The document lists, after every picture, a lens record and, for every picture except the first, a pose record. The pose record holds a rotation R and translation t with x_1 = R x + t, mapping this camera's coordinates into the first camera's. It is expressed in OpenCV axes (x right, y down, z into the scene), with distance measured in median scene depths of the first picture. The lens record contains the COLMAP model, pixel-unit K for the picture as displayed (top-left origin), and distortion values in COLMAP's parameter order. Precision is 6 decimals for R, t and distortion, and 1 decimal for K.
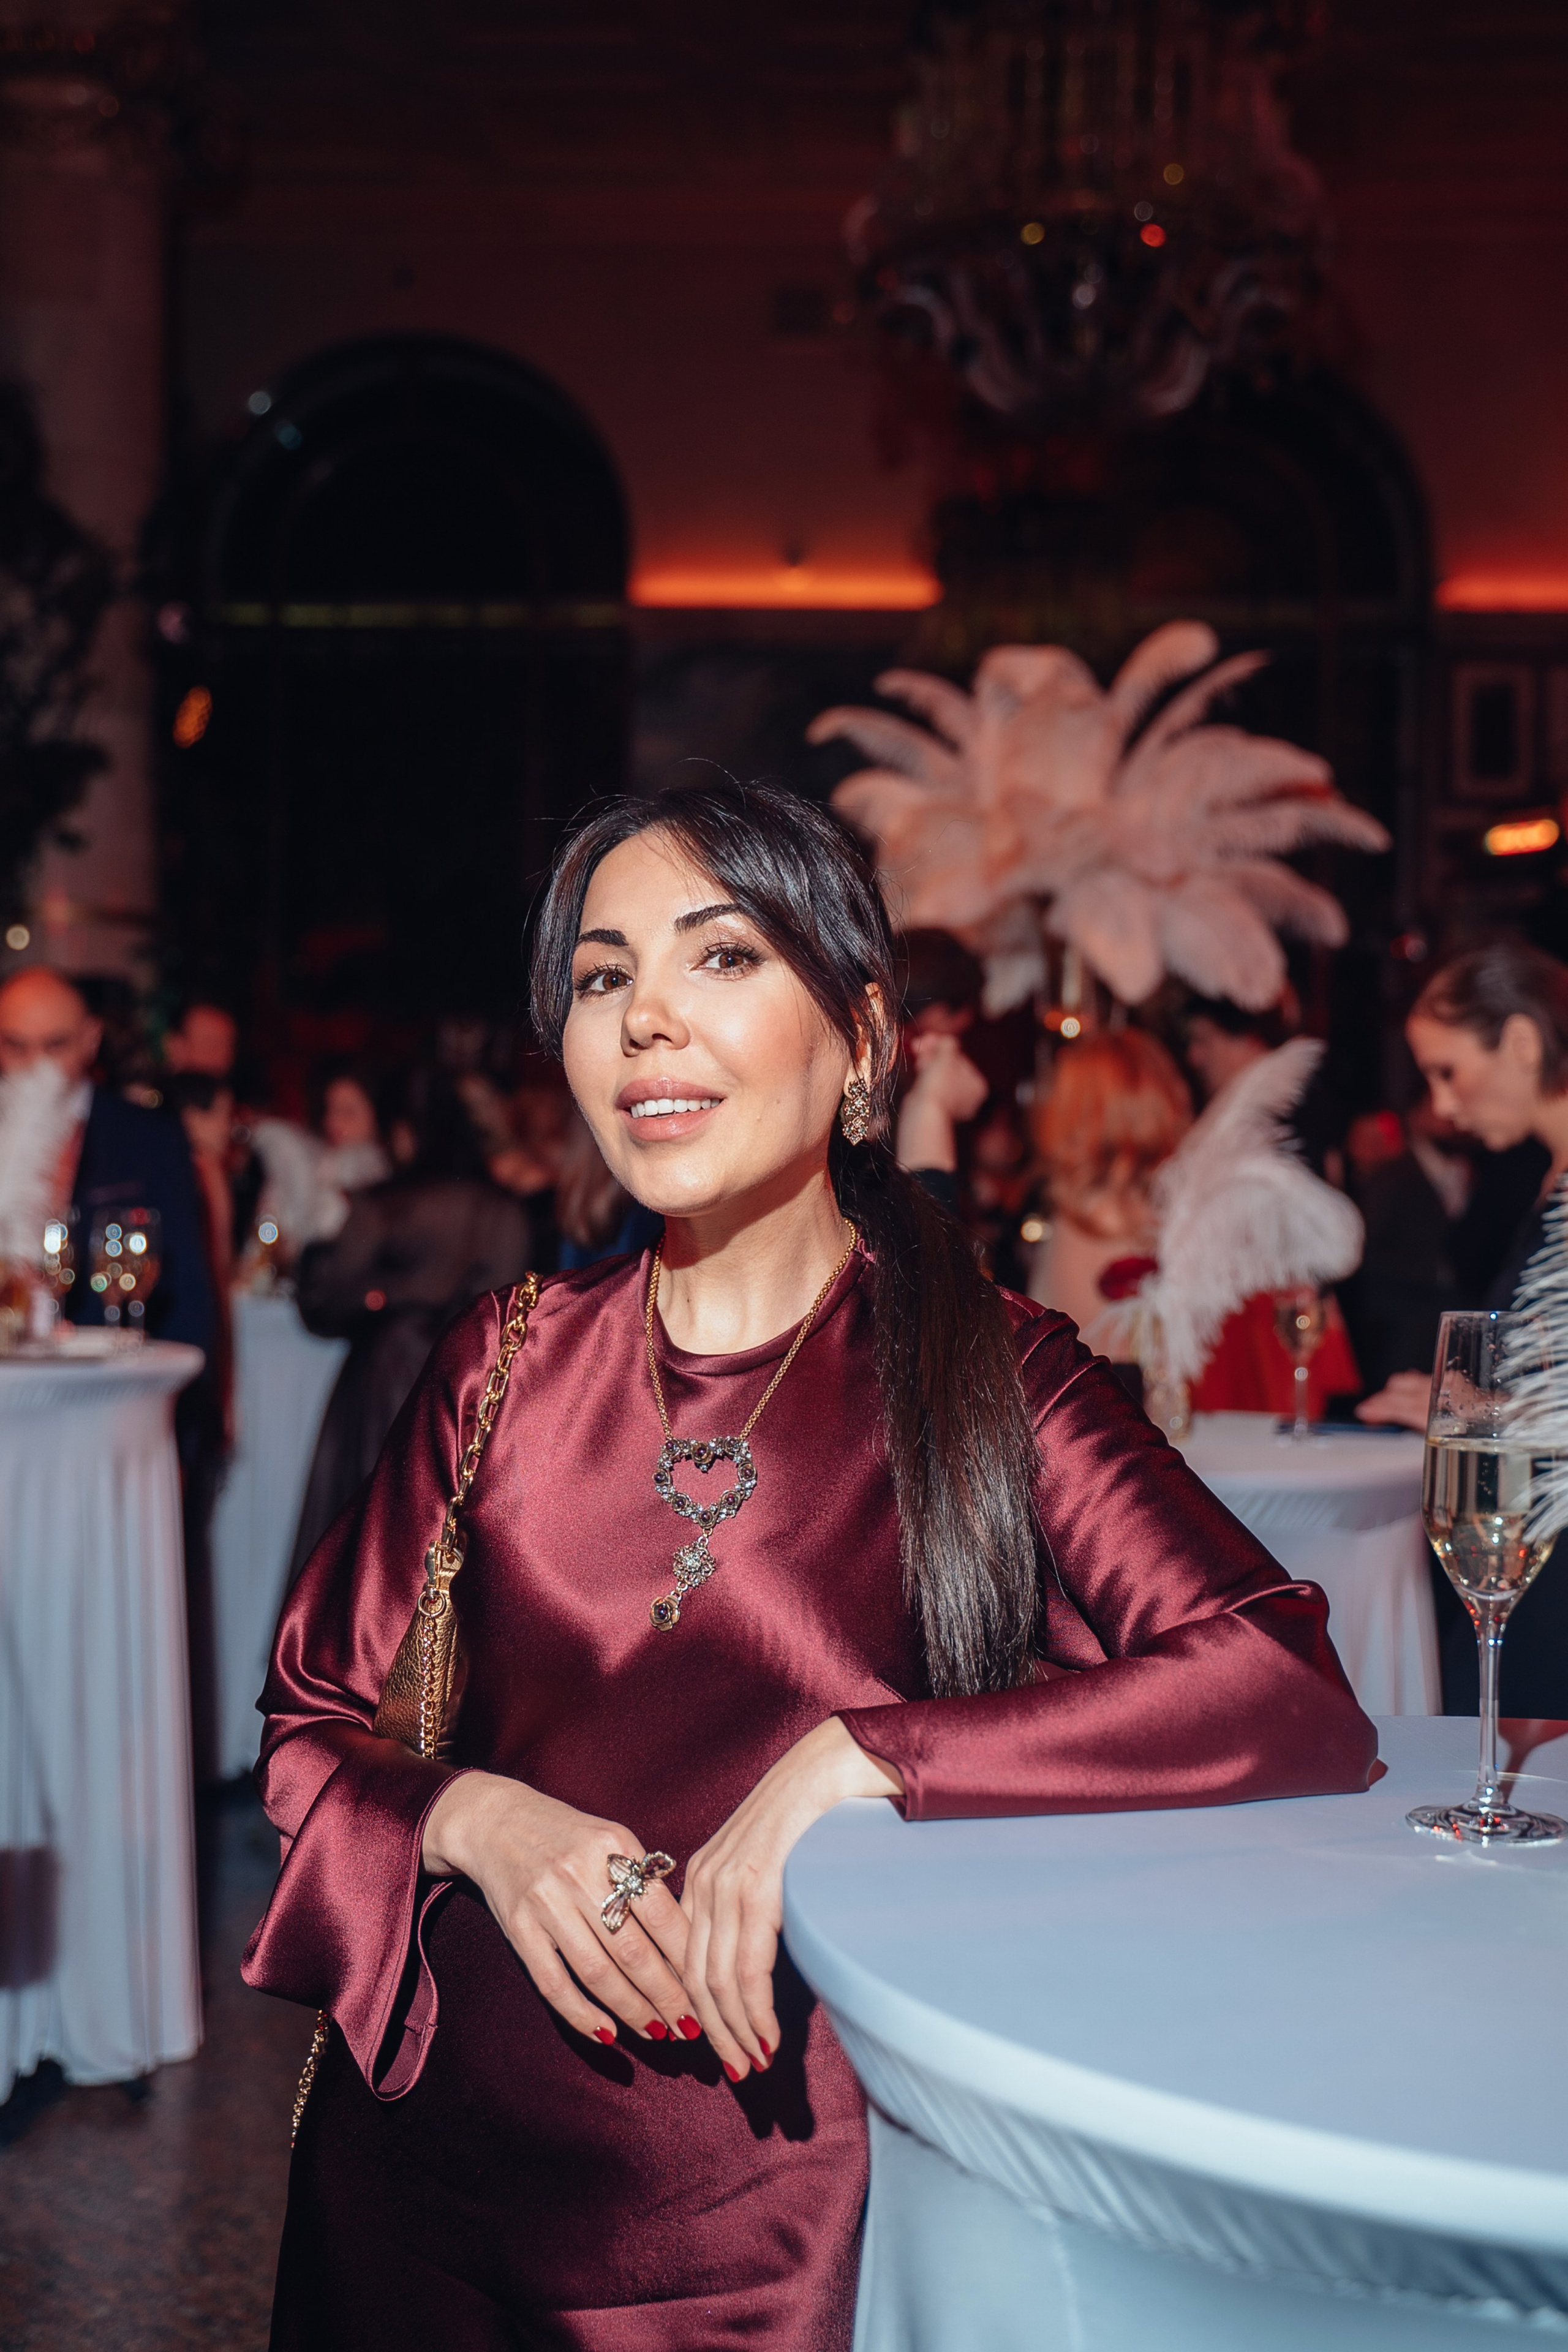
lens RADIAL K [[2420.6, 0, 781.4], [0, 2420.6, 1188.6], [0, 0, 1]] dist [-0.109025, 0.000000]
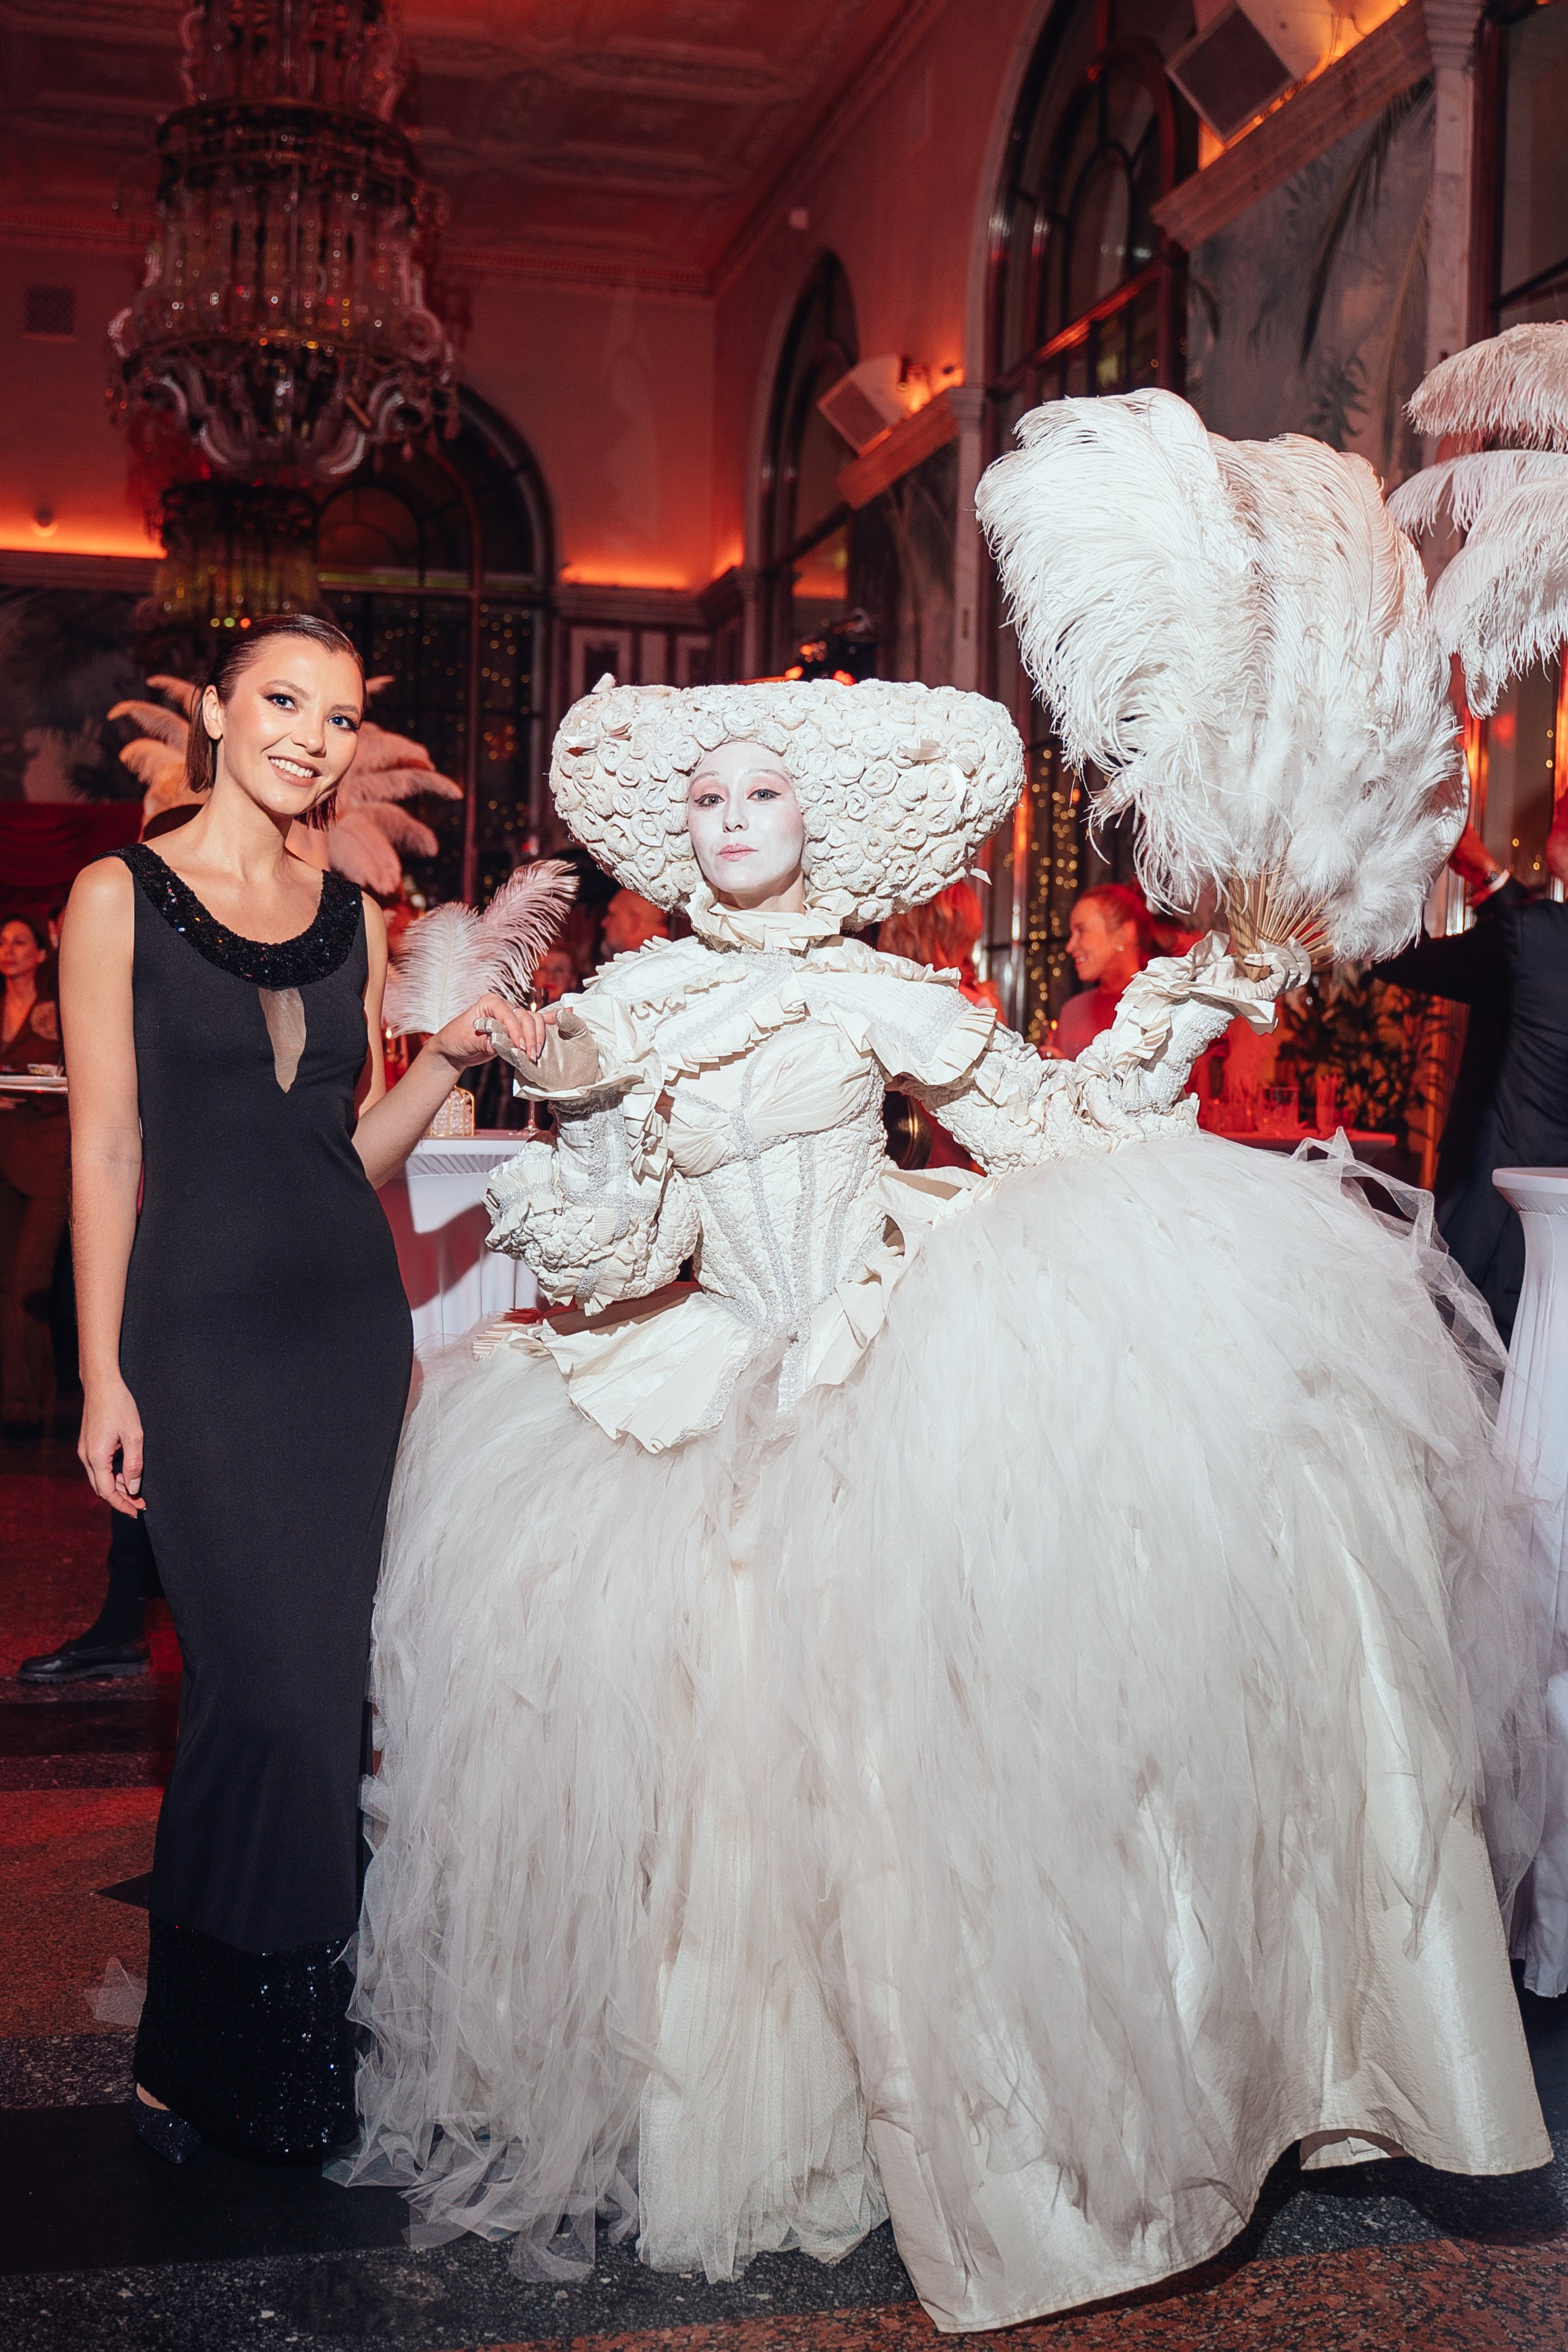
lens RADIAL K [[3041.7, 0, 758.4], [0, 3041.7, 1184.0], [0, 0, 1]] dist [0.125893, 0.000000]
pose [[0.961121, 0.002184, 0.276118, -0.134403], [-0.008473, 0.999731, 0.021584, 0.077423], [-0.275996, -0.023084, 0.960881, -1.091170]]
